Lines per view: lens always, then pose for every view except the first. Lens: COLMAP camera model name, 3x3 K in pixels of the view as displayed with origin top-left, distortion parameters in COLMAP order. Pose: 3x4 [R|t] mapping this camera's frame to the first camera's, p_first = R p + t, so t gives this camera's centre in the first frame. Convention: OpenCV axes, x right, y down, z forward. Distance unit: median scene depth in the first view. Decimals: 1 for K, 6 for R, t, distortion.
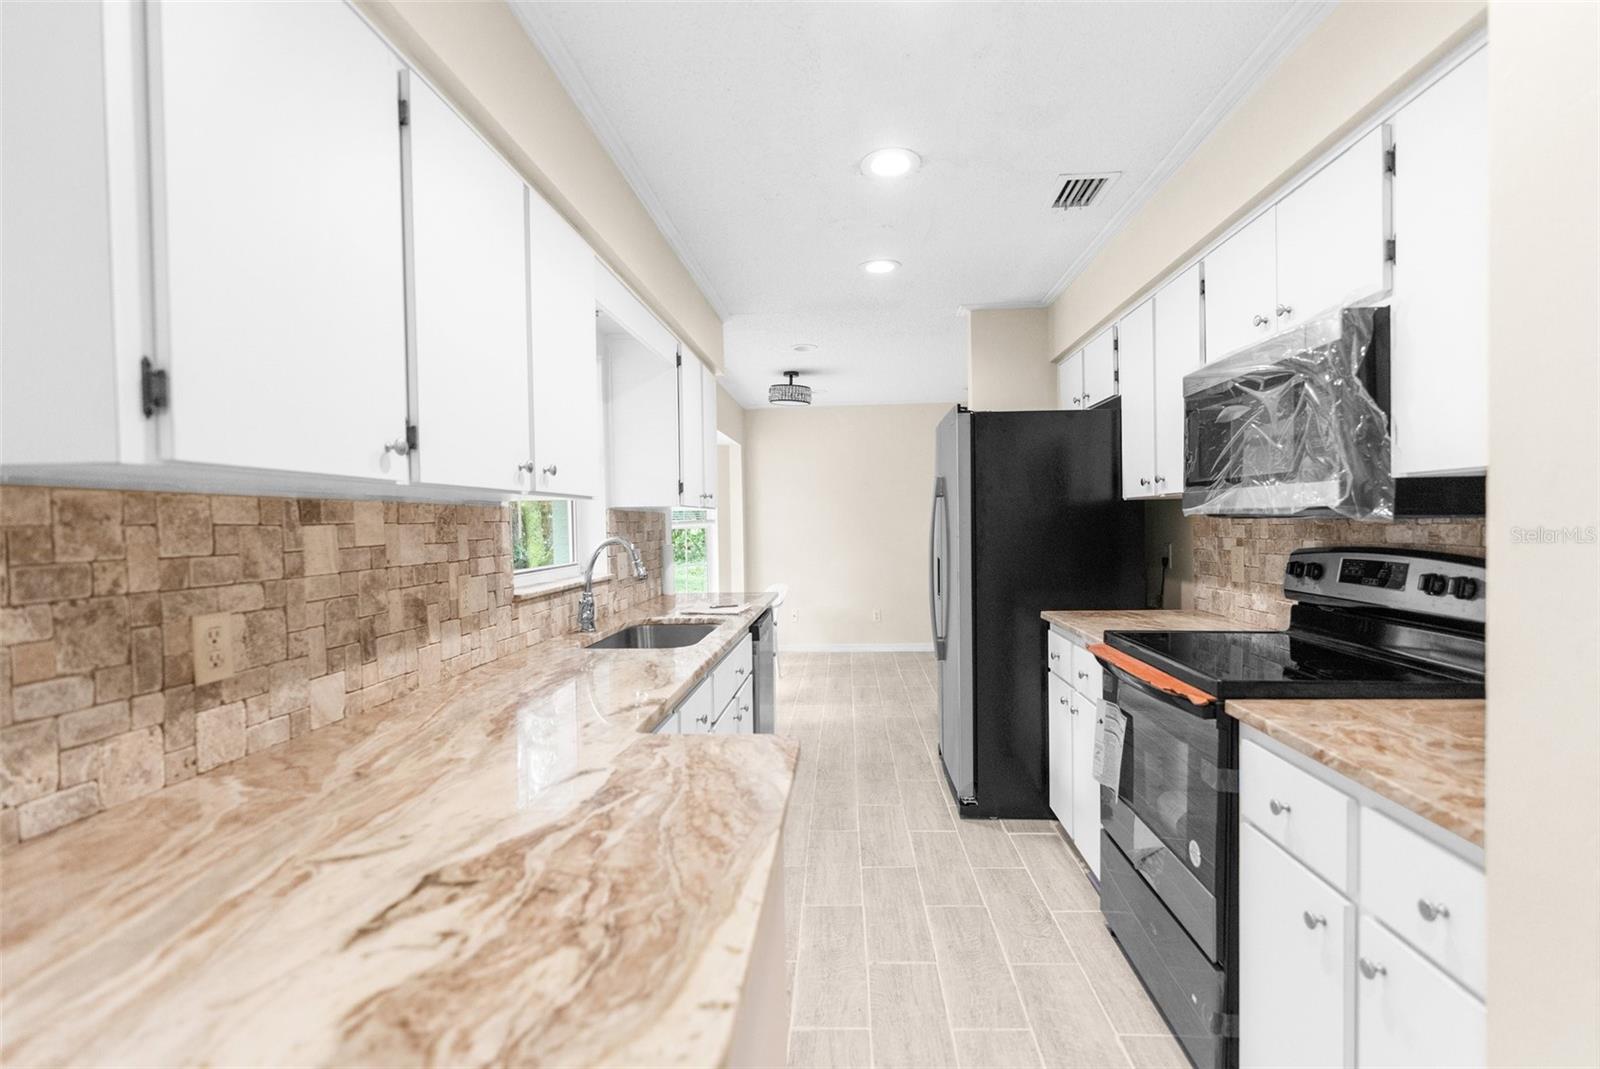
lens RADIAL K [[734.1, 0, 800.0], [0, 734.1, 534.5], [0, 0, 1]] dist [-0.005956, -0.000319]
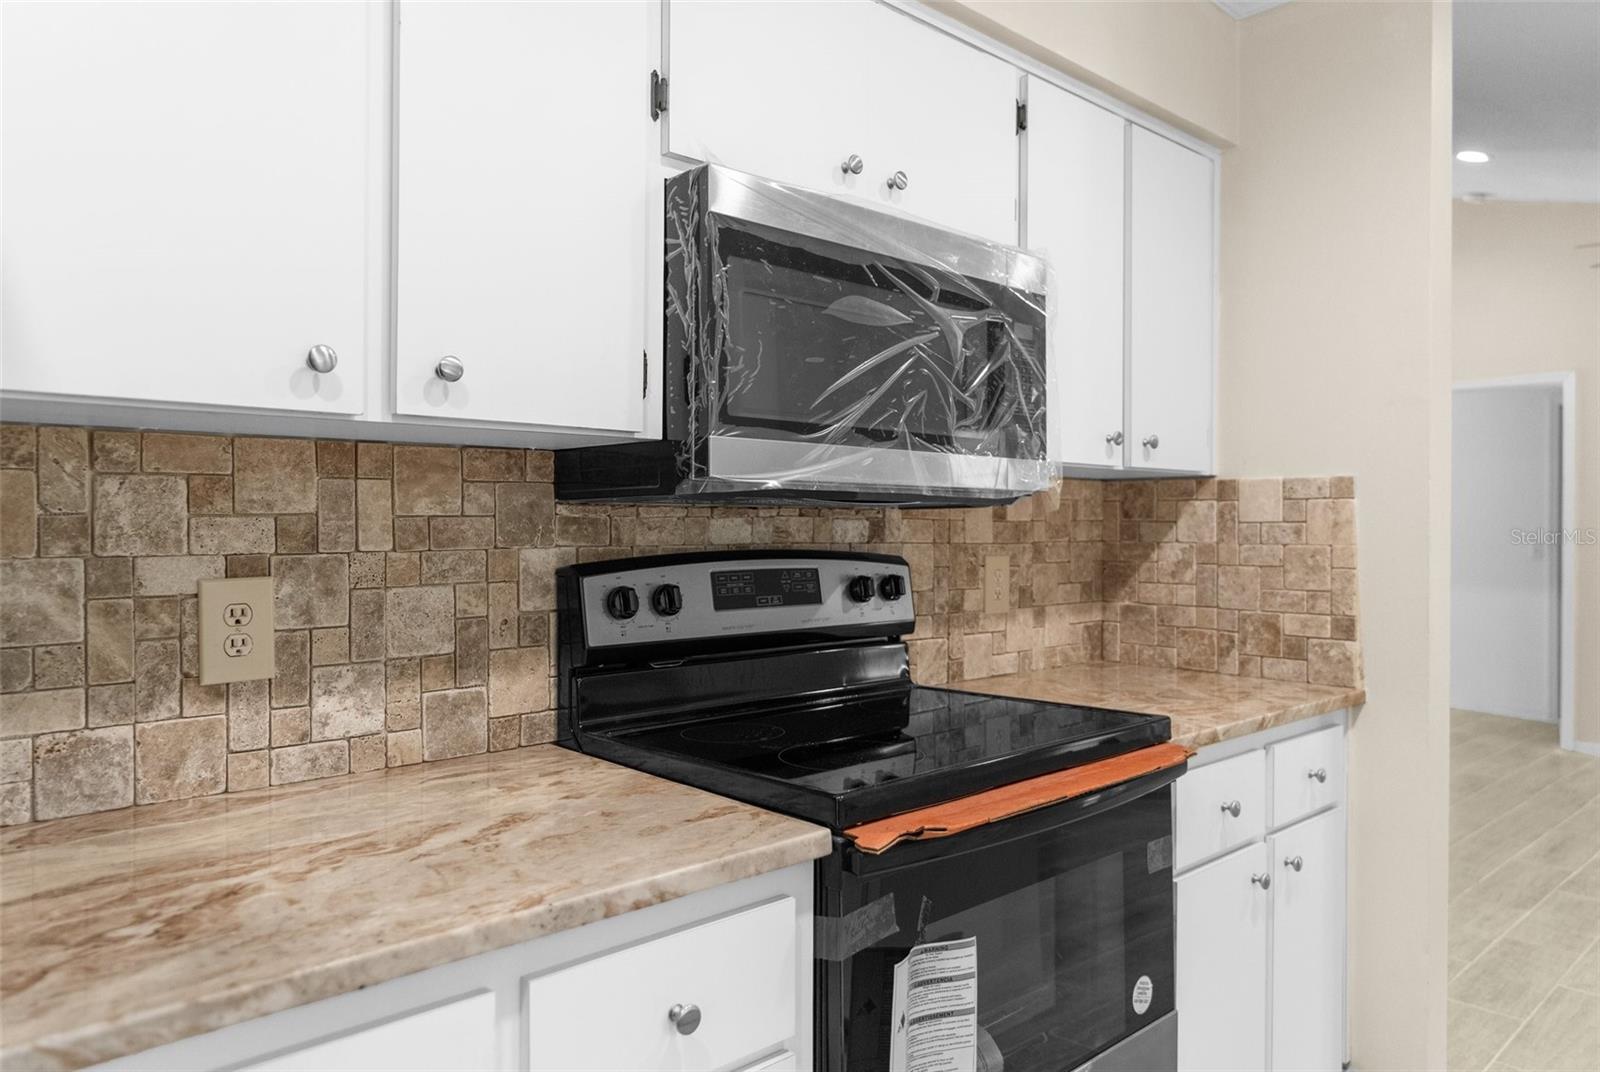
lens RADIAL K [[1090.4, 0, 800.0], [0, 1090.4, 536.0], [0, 0, 1]] dist [0.000194, -0.000131]
pose [[-0.741526, 0.005090, 0.670905, 0.084774], [0.019075, 0.999727, 0.013498, -0.009185], [-0.670653, 0.022806, -0.741420, 1.852279]]
